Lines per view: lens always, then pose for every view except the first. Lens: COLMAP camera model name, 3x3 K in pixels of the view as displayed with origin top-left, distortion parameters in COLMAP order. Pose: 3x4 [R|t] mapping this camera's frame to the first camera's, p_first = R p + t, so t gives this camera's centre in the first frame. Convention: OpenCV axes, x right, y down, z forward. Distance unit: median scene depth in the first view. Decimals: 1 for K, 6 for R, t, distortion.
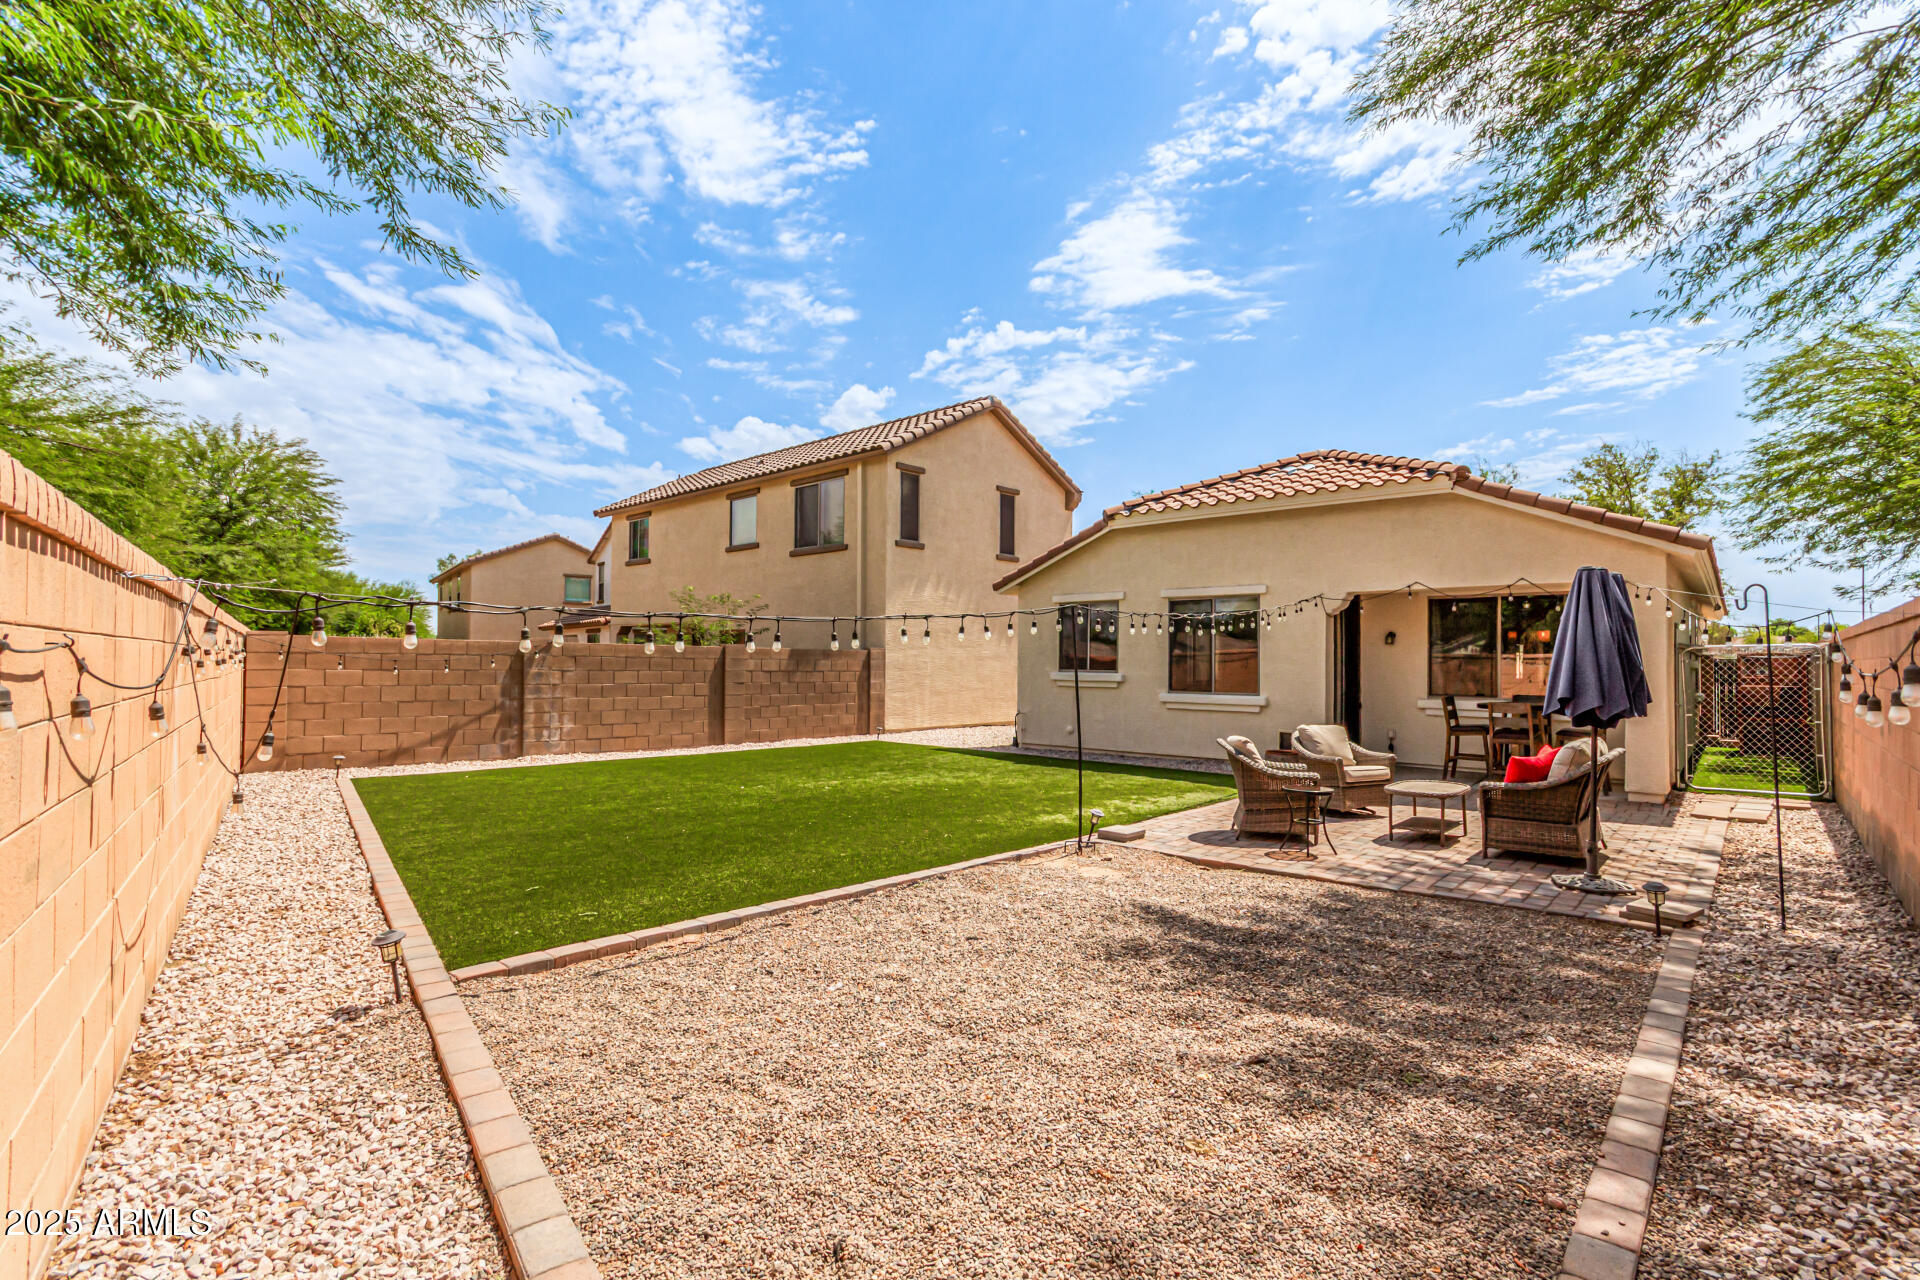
lens RADIAL K [[902.4, 0, 940.2], [0, 902.4, 648.2], [0, 0, 1]] dist [0.013127, 0.000443]
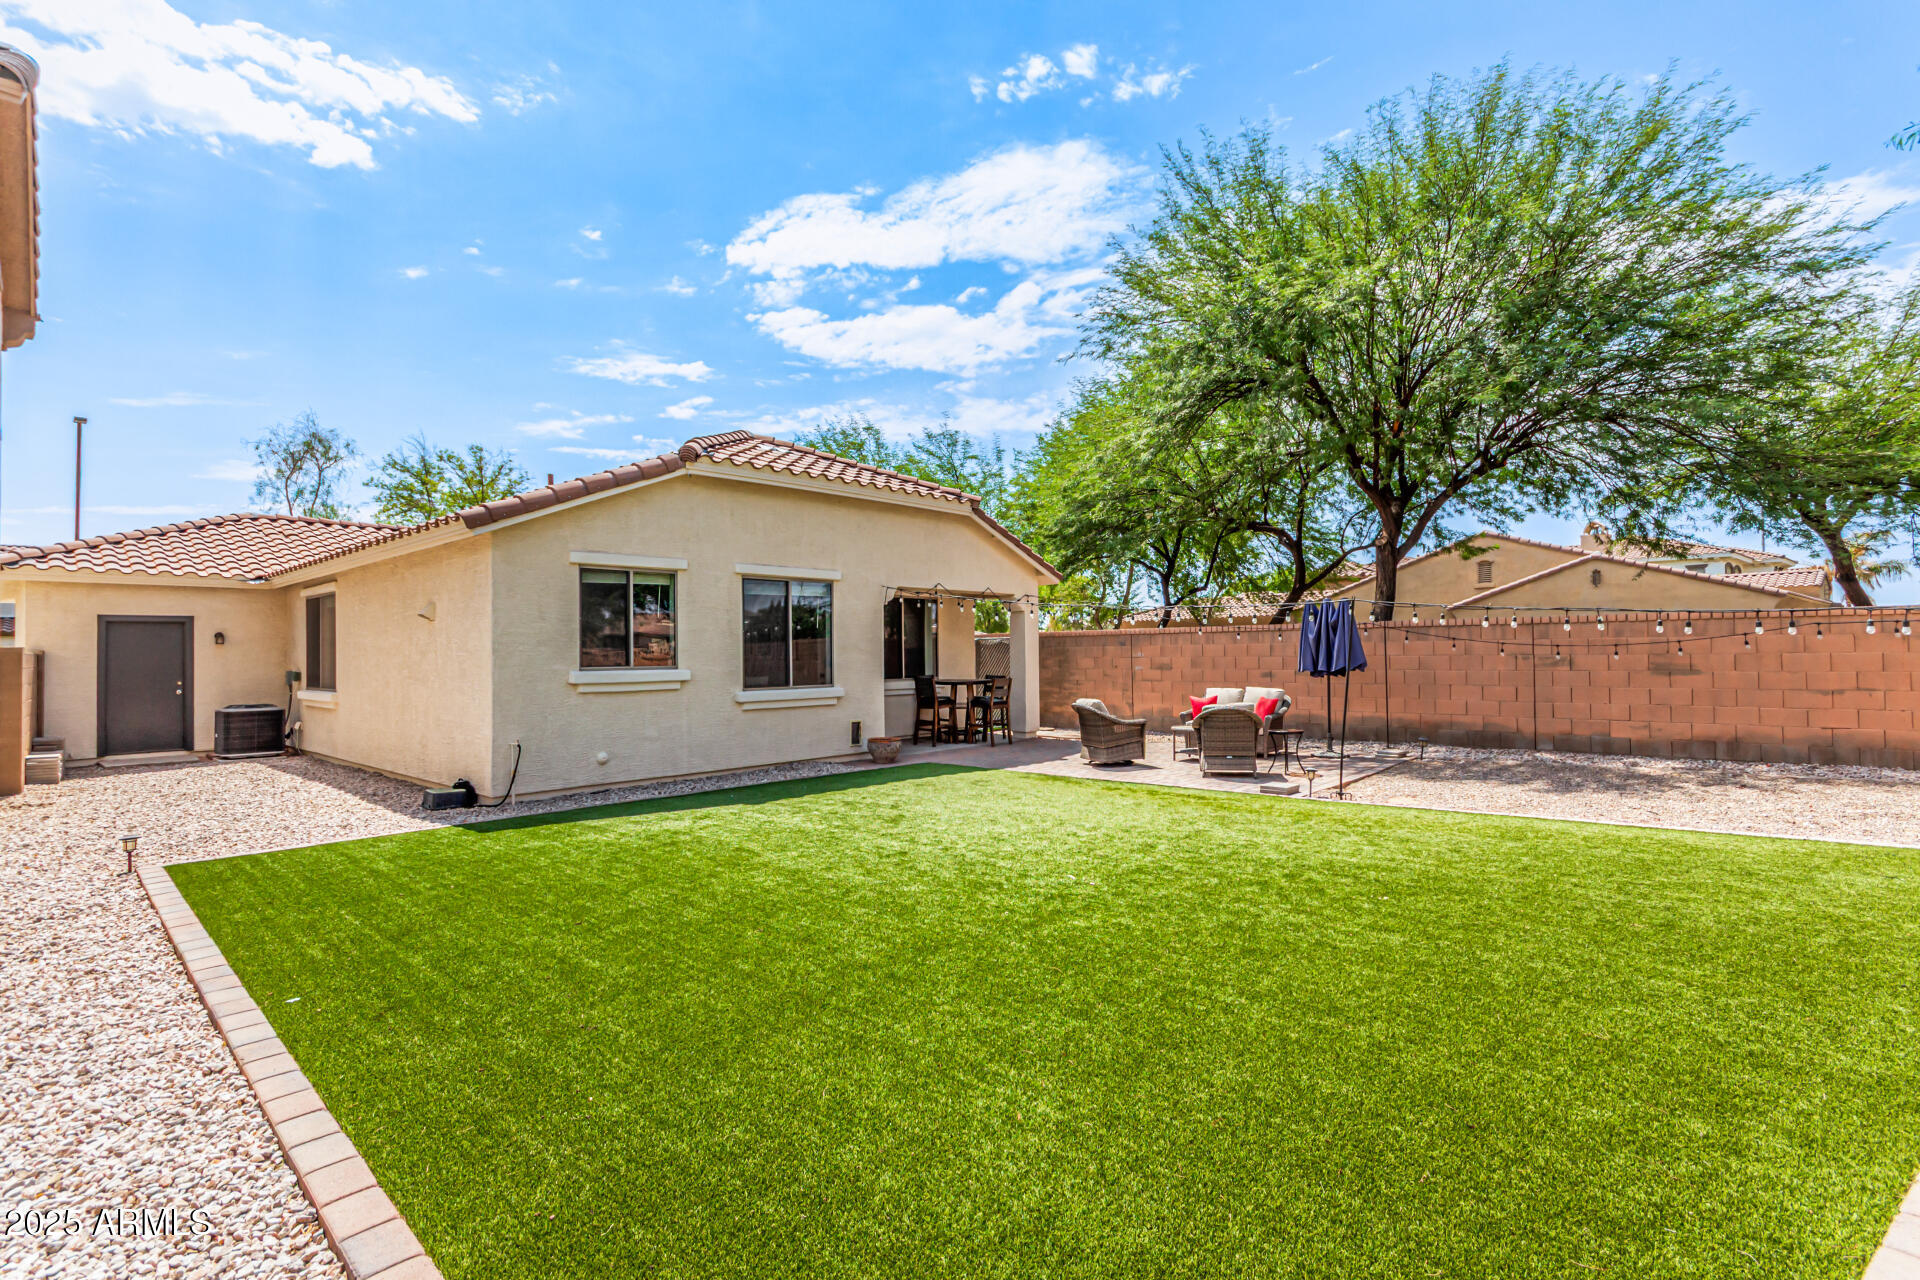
lens RADIAL K [[902.4, 0, 940.2], [0, 902.4, 648.2], [0, 0, 1]] dist [0.013127, 0.000443]
pose [[-0.003264, -0.001625, 0.999993, -0.418084], [-0.000788, 0.999998, 0.001623, 0.006879], [-0.999994, -0.000783, -0.003265, 0.612842]]
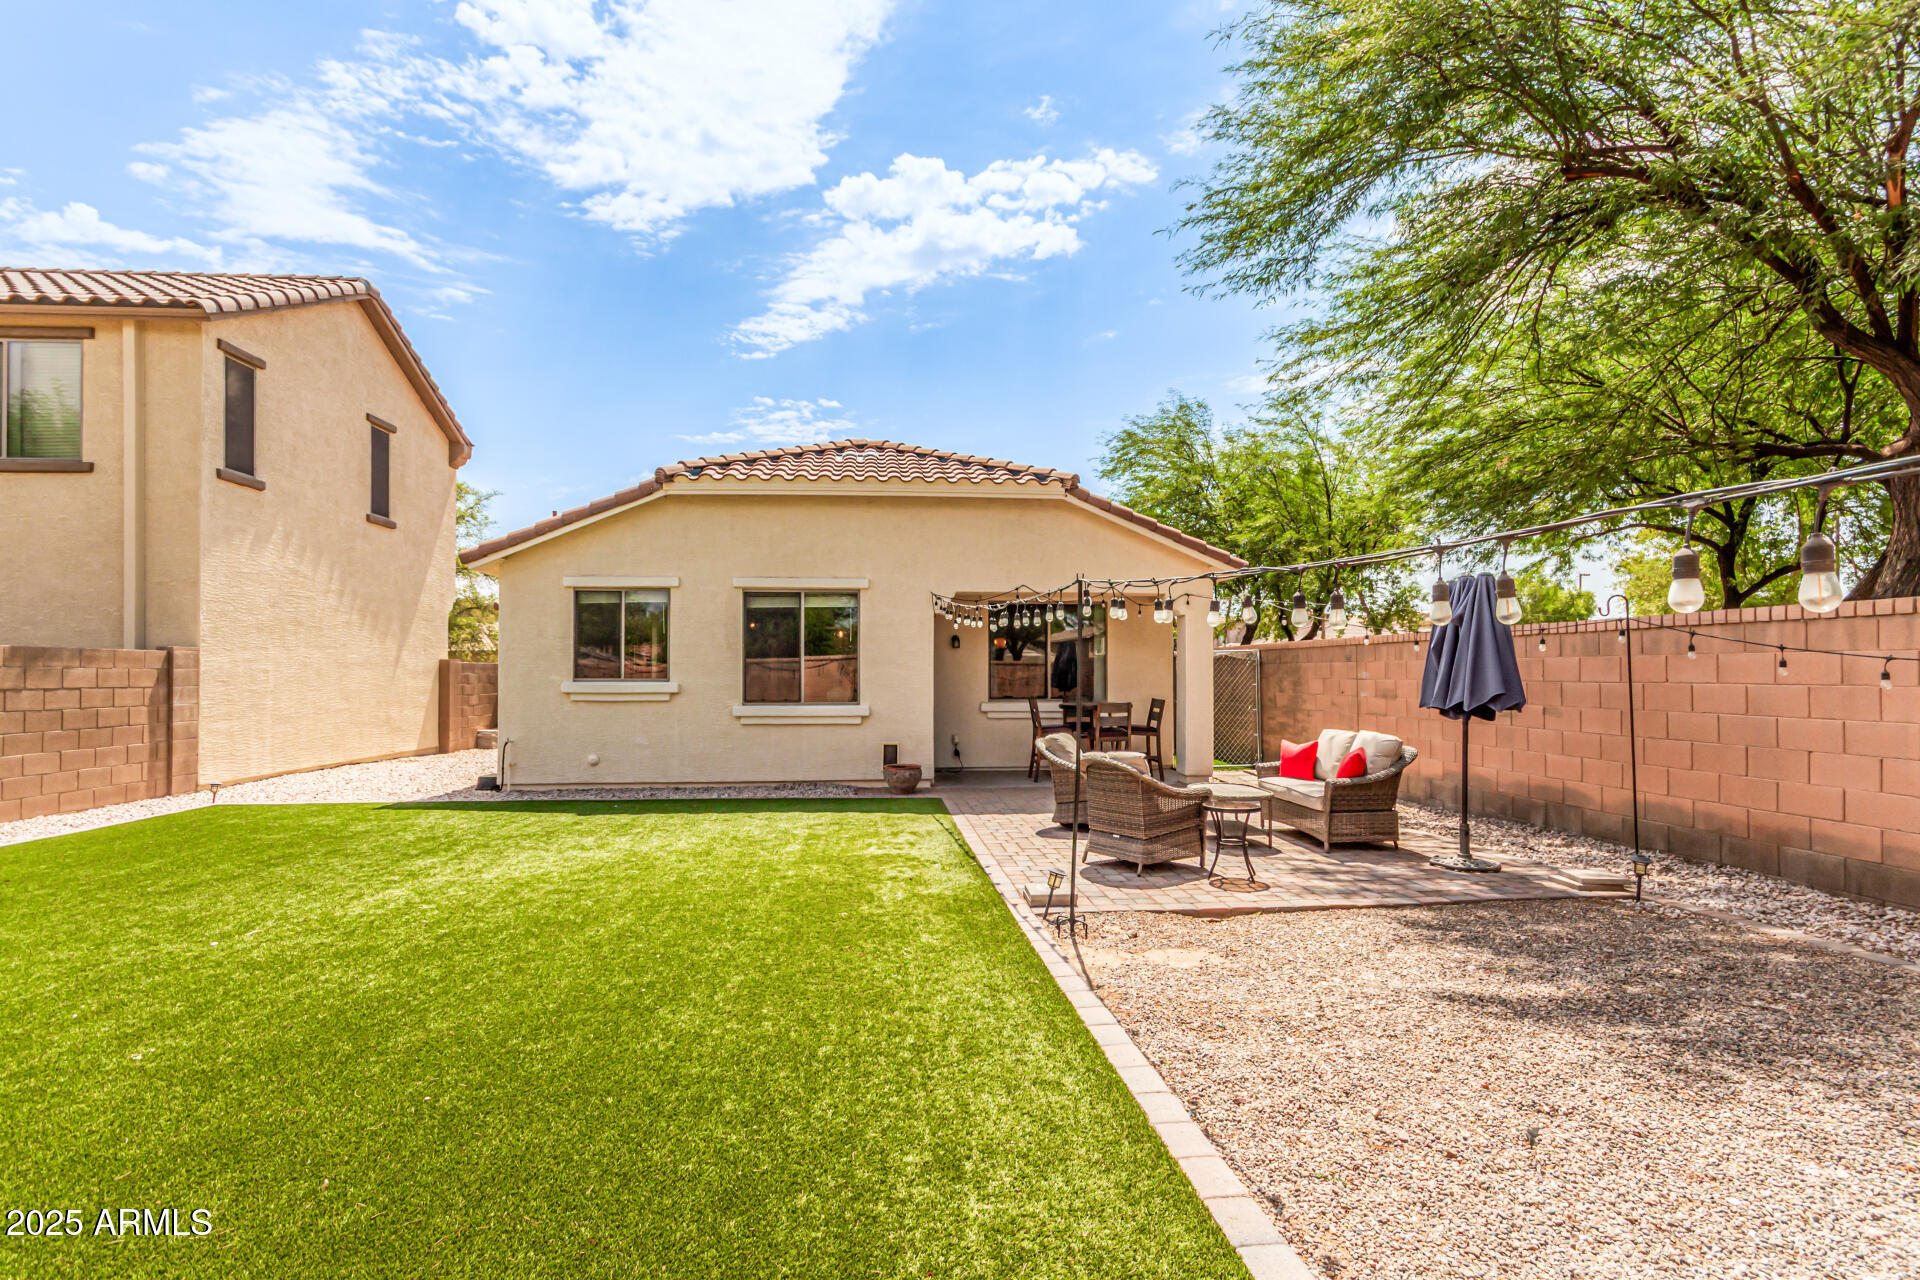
lens RADIAL K [[908.2, 0, 914.9], [0, 908.2, 667.1], [0, 0, 1]] dist [0.004058, 0.000231]
pose [[0.681935, -0.002973, 0.731406, -0.177082], [-0.004411, 0.999957, 0.008178, 0.005853], [-0.731399, -0.008803, 0.681893, 0.245966]]
